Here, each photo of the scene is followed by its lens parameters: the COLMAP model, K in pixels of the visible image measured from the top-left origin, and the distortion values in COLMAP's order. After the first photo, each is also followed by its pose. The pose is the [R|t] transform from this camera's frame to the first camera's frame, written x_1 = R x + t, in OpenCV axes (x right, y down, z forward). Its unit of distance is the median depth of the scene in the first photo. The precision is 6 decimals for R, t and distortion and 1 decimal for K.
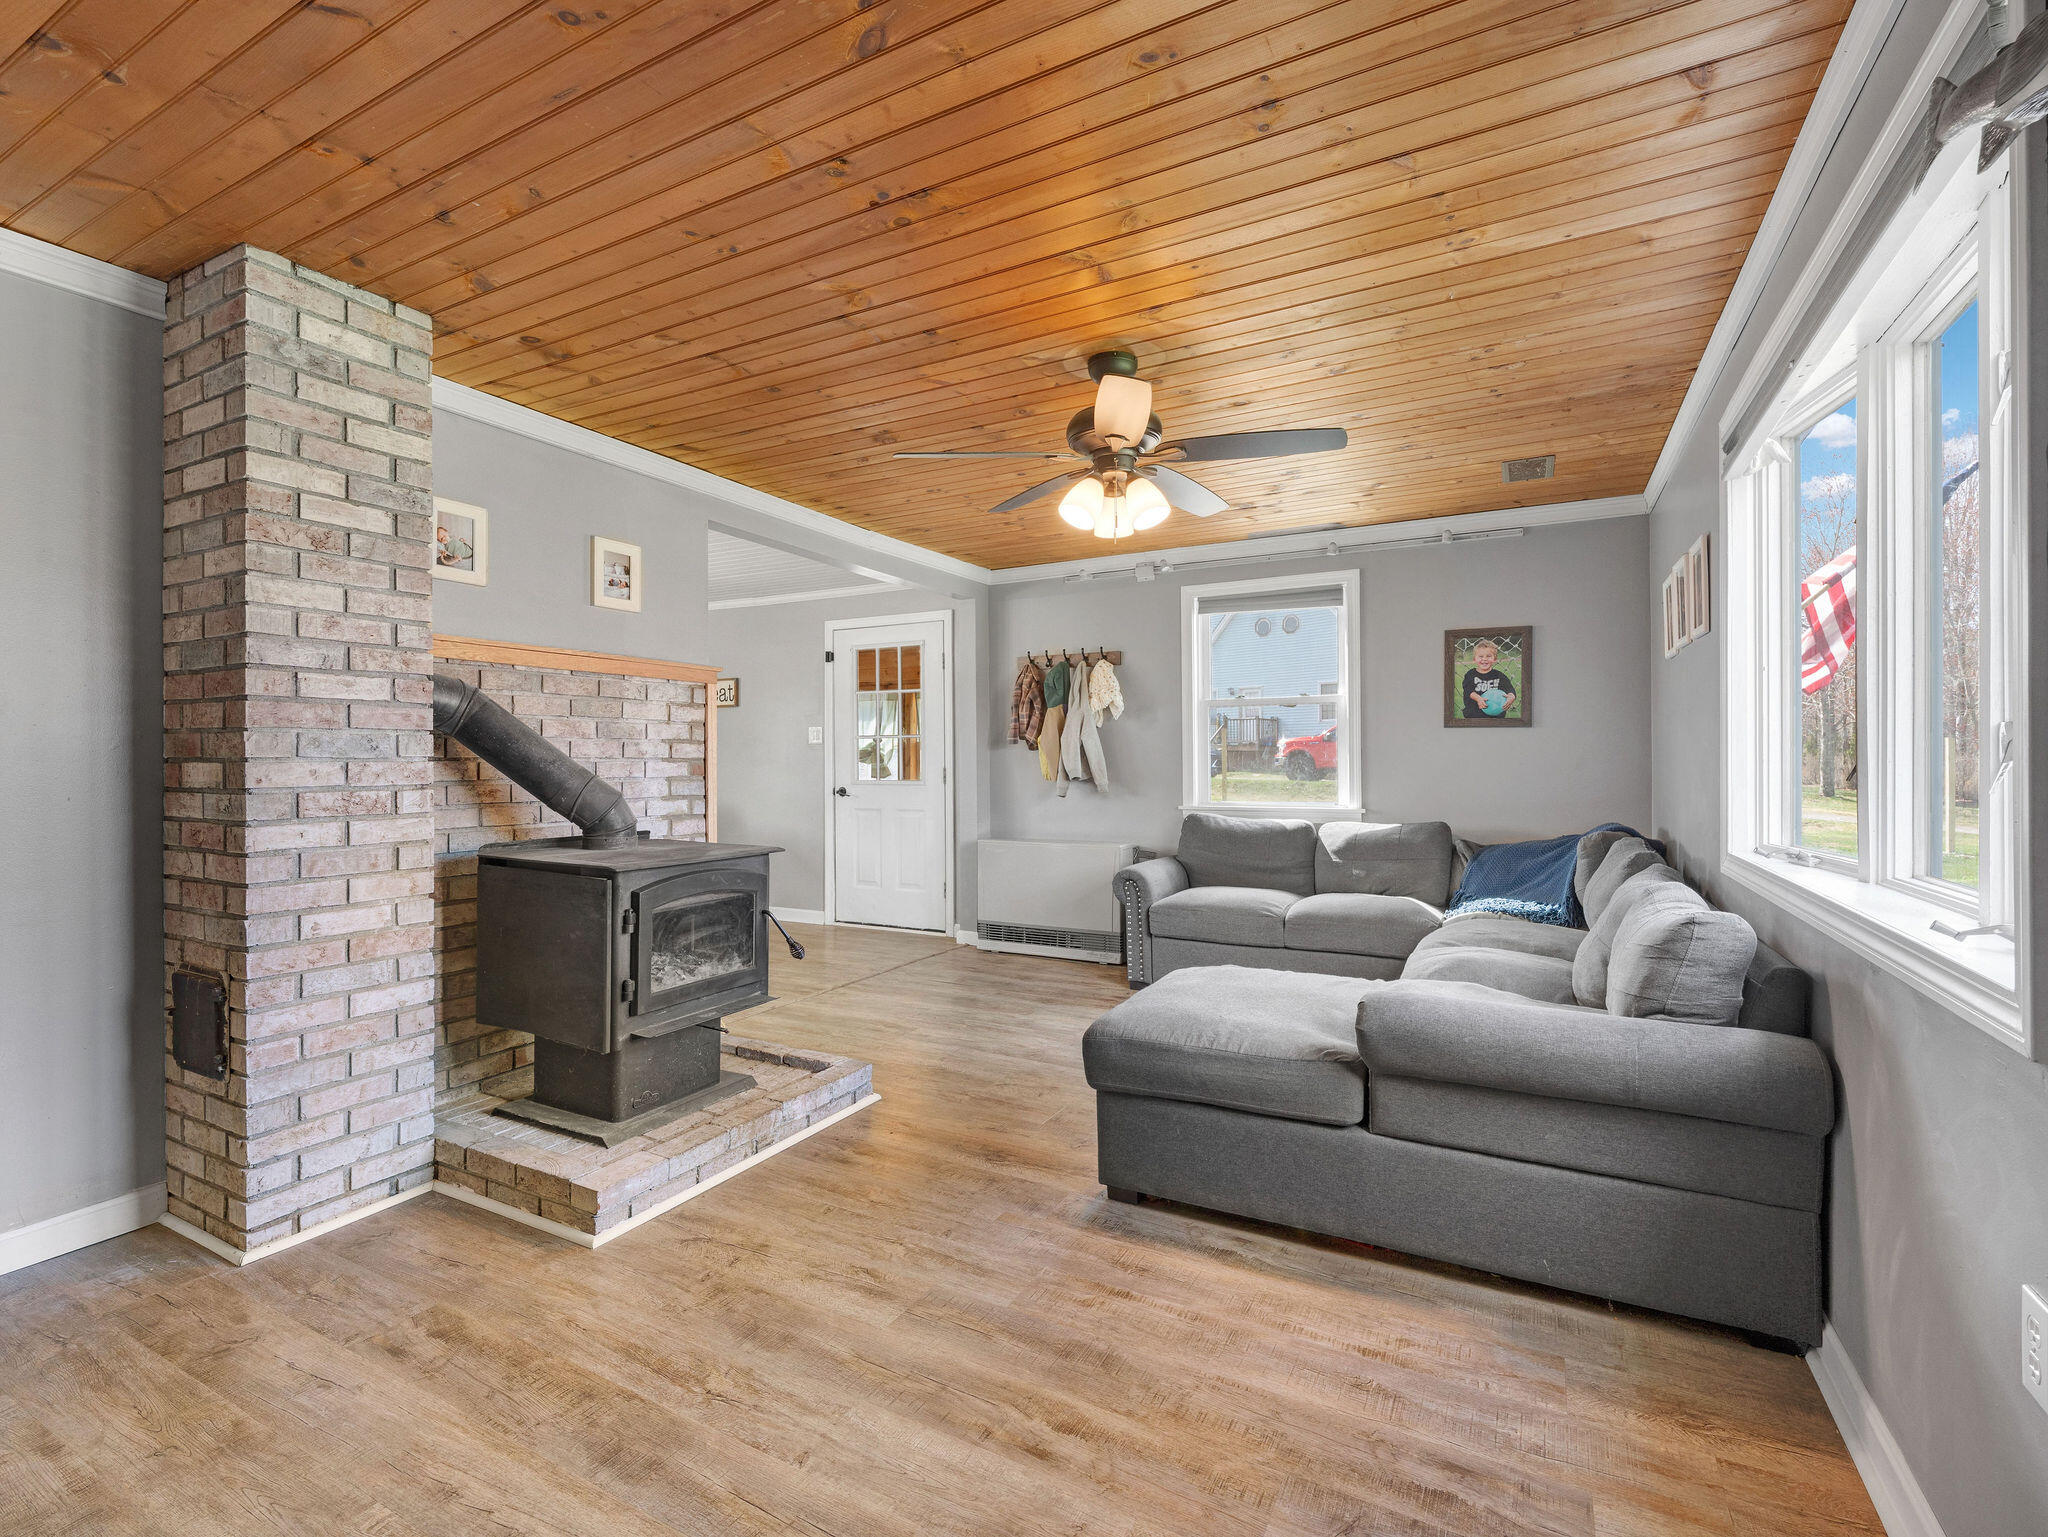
lens RADIAL K [[938.9, 0, 1016.4], [0, 938.9, 759.1], [0, 0, 1]] dist [0.002213, -0.002285]
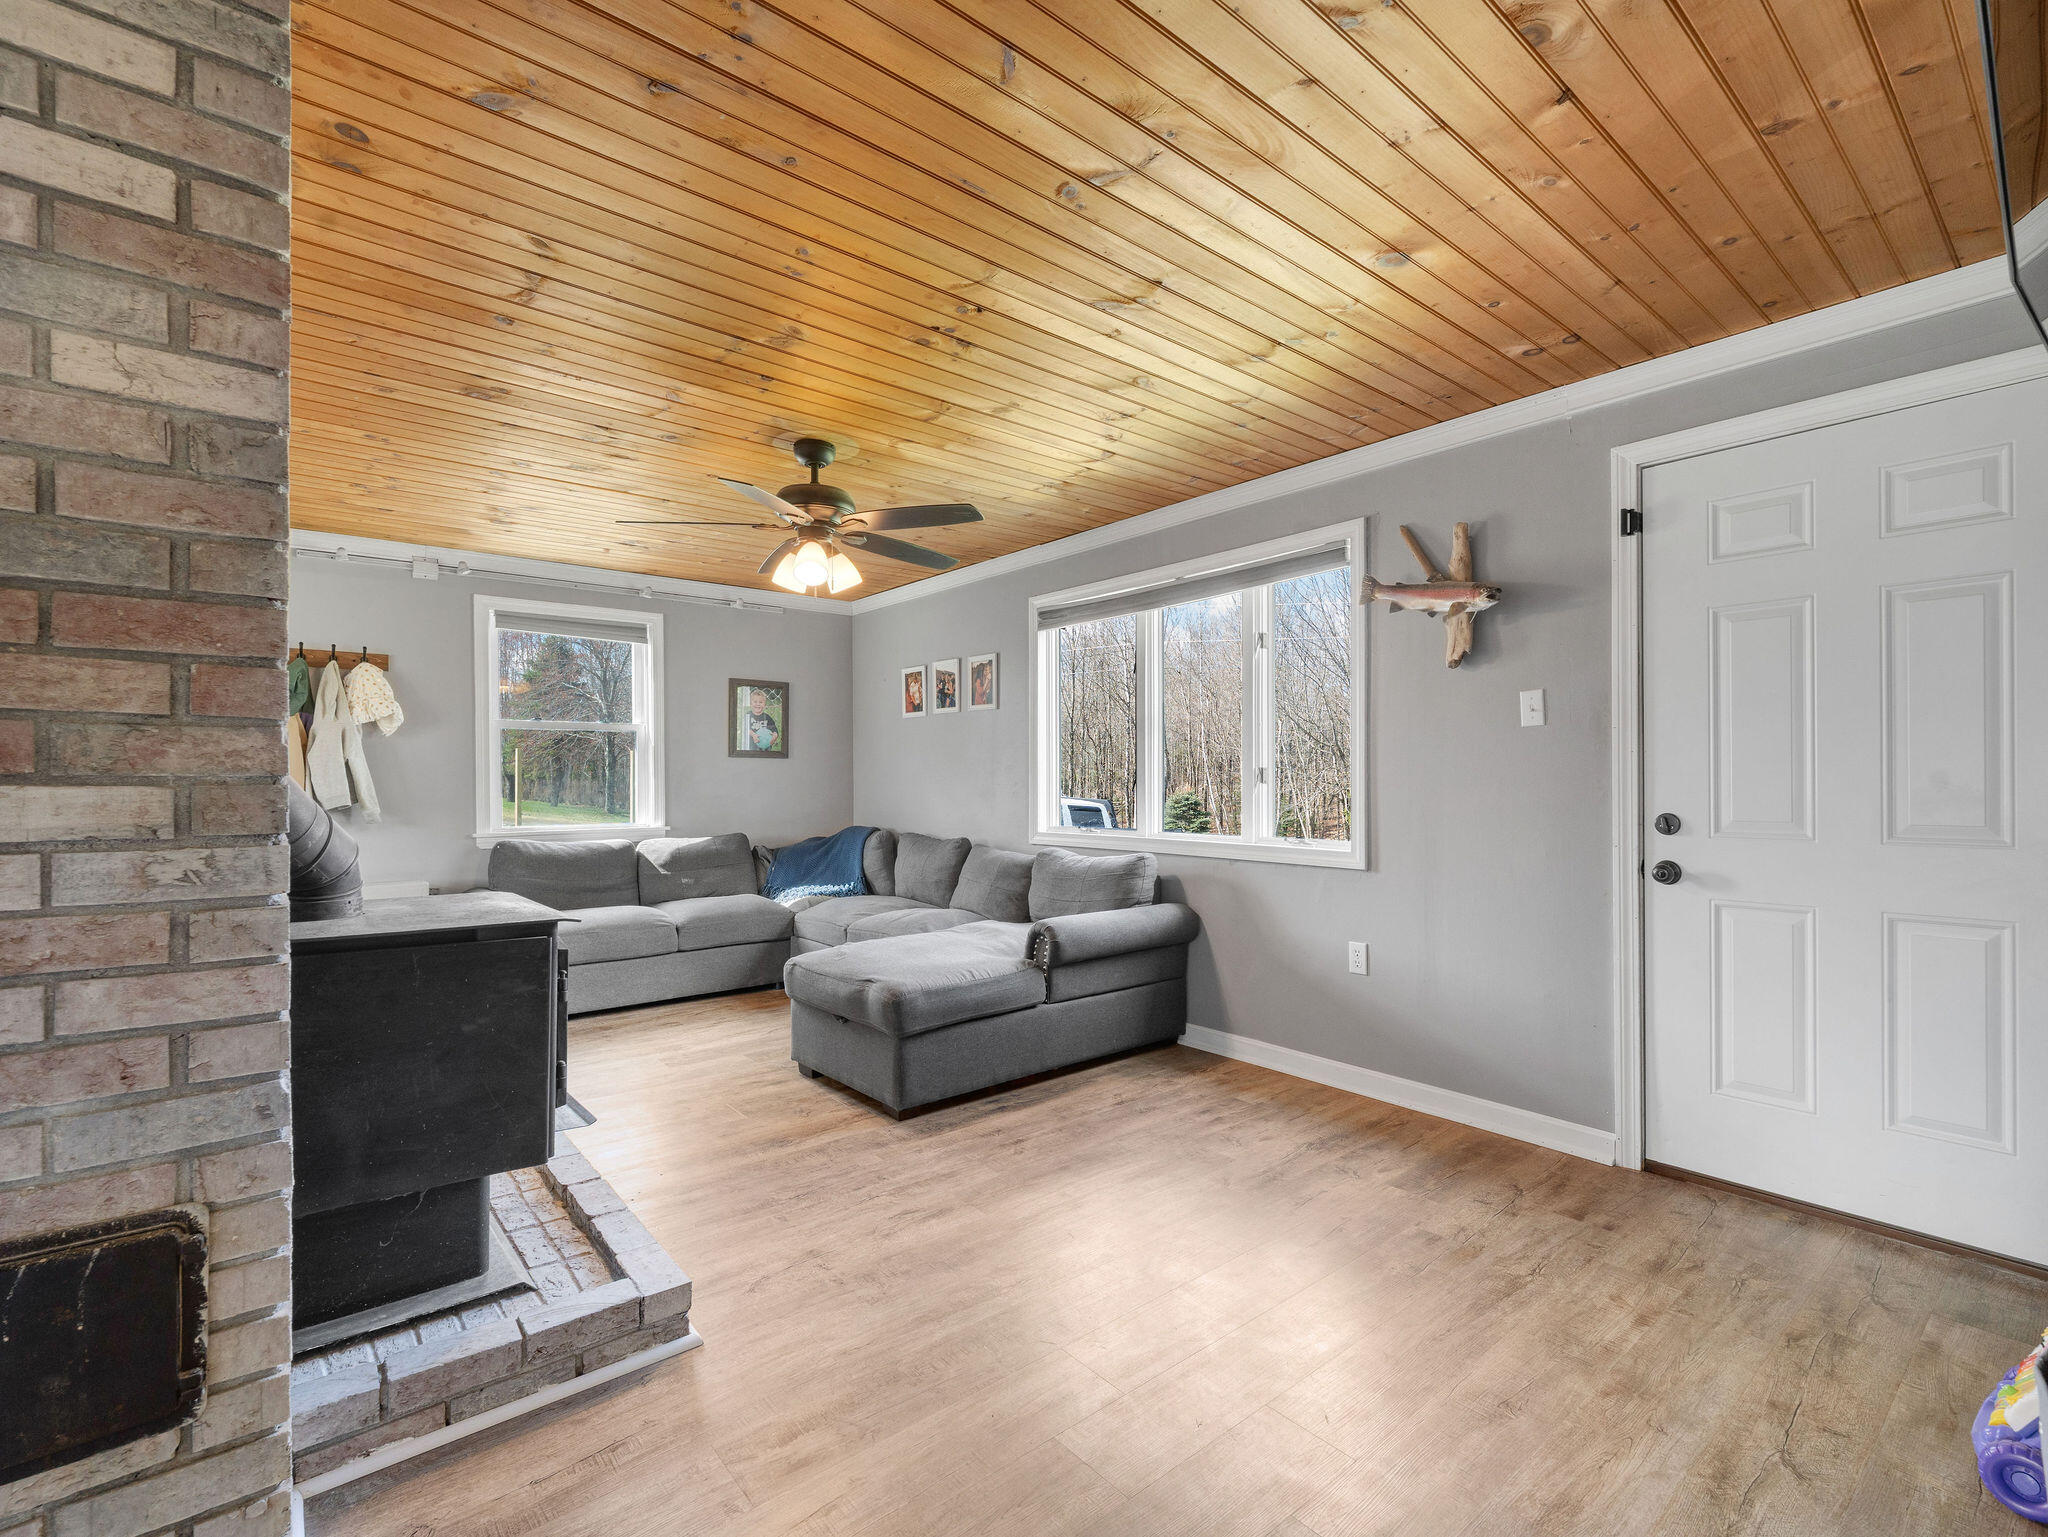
lens RADIAL K [[938.9, 0, 1017.5], [0, 938.9, 783.2], [0, 0, 1]] dist [0.002213, -0.002285]
pose [[0.375204, -0.000032, 0.926942, -1.020576], [0.001859, 0.999998, -0.000718, 0.004570], [-0.926941, 0.001993, 0.375203, 0.359740]]
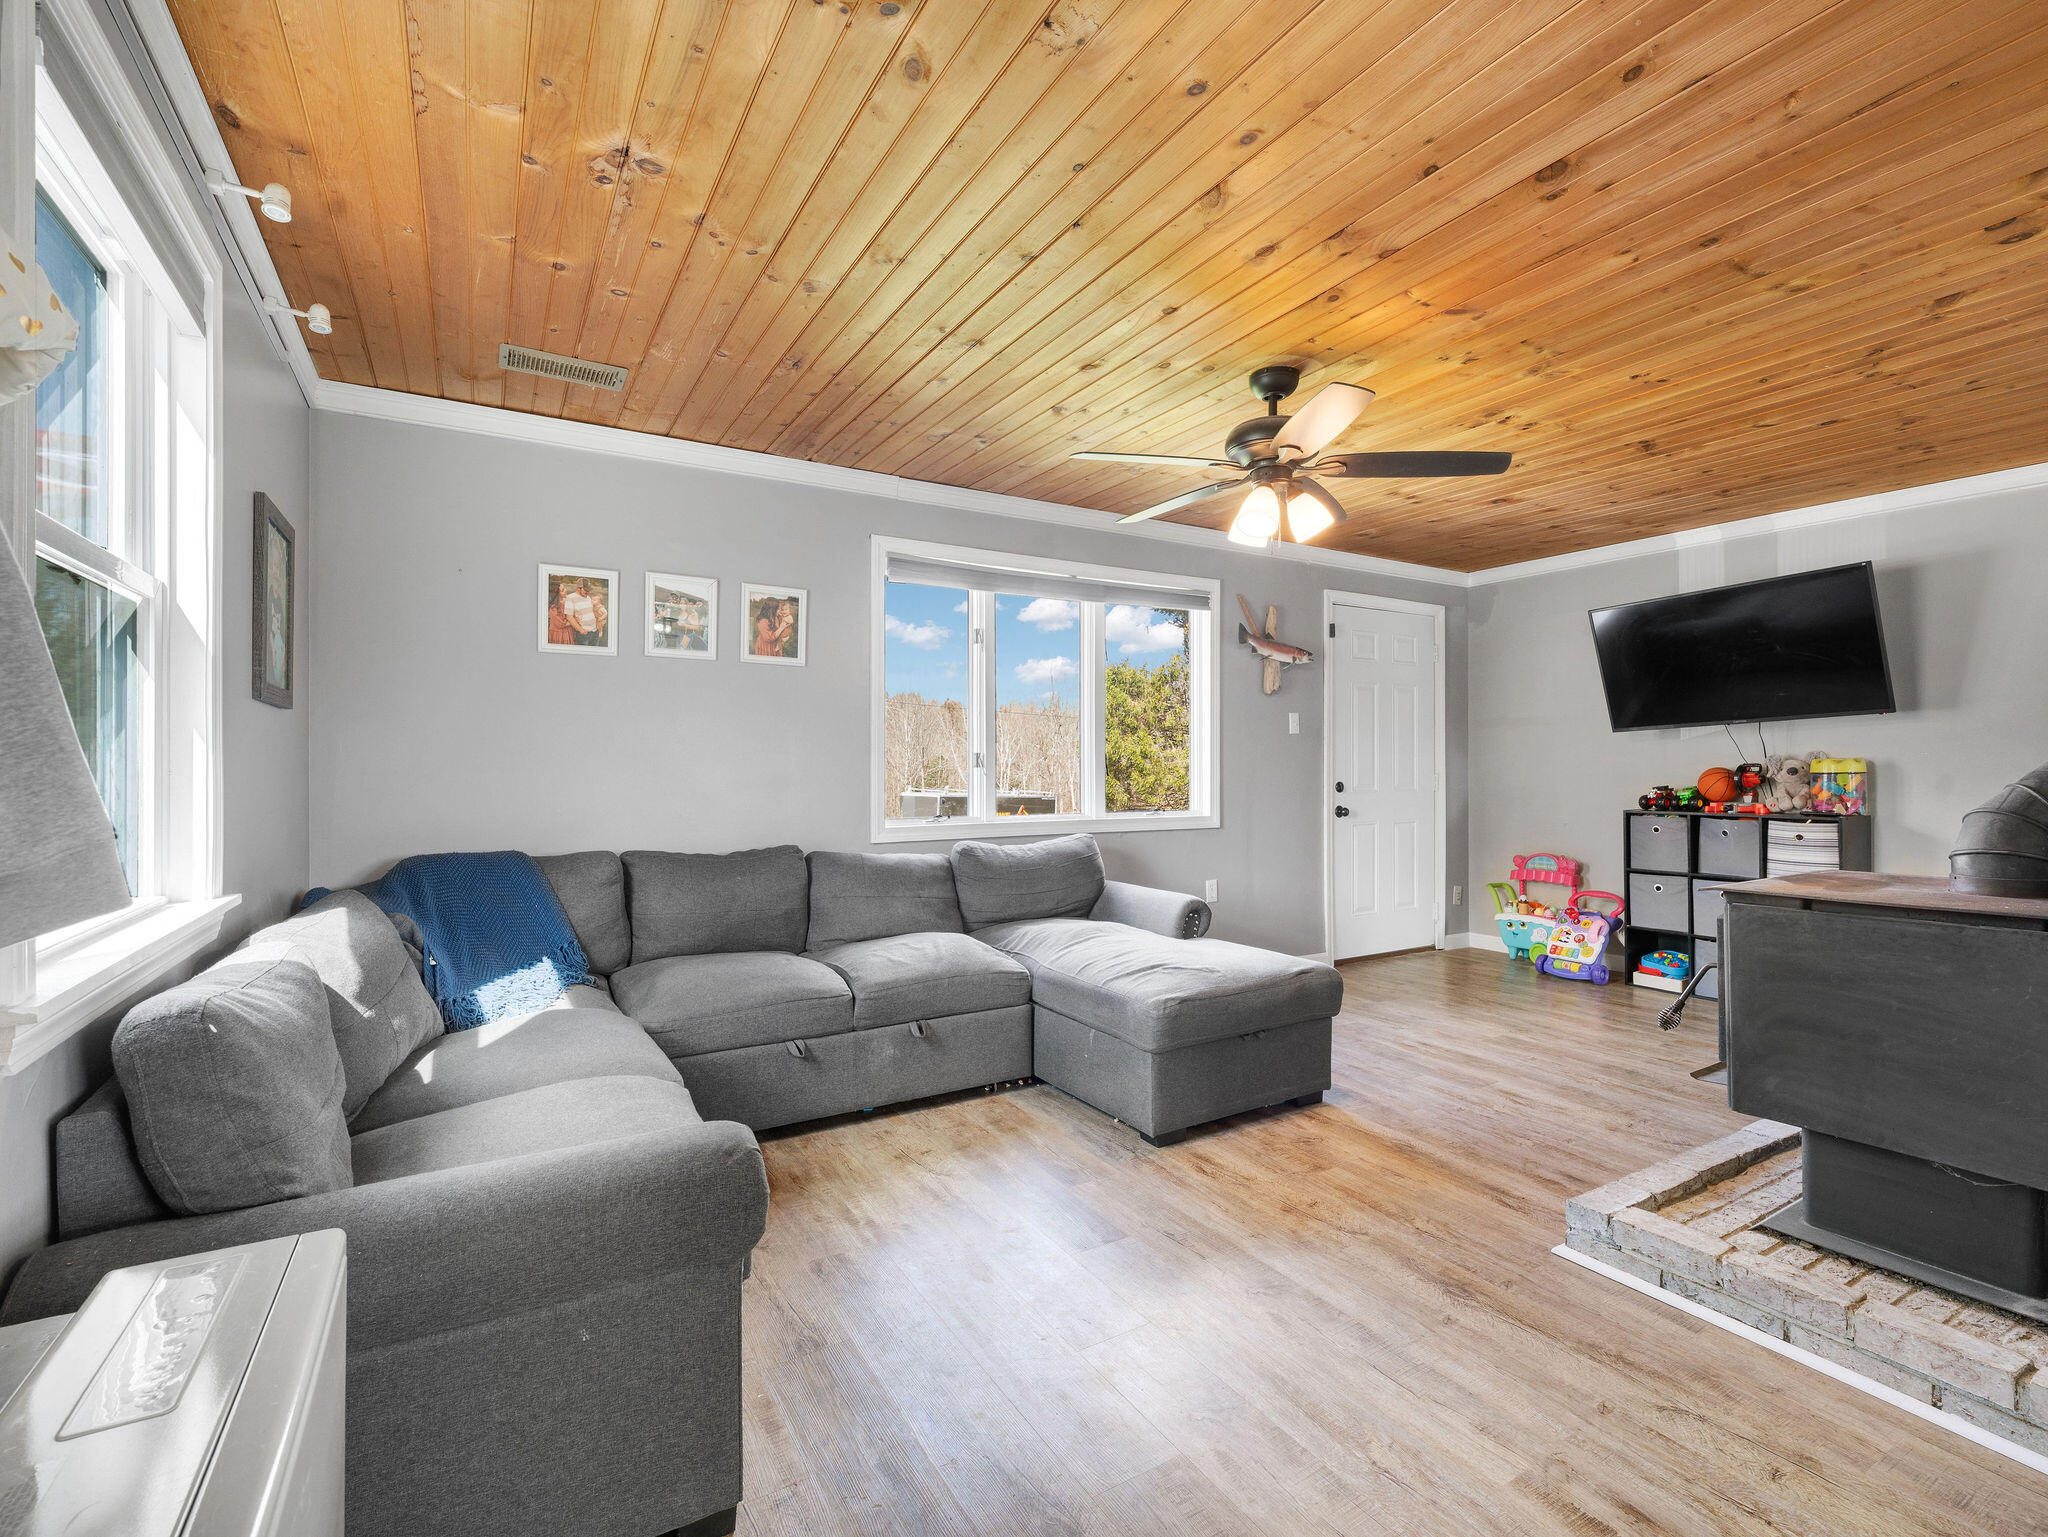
lens RADIAL K [[938.9, 0, 1035.6], [0, 938.9, 768.9], [0, 0, 1]] dist [0.002213, -0.002285]
pose [[-0.863222, 0.004400, 0.504805, -0.213066], [0.005091, 0.999987, -0.000011, 0.006712], [-0.504799, 0.002560, -0.863233, 2.278956]]
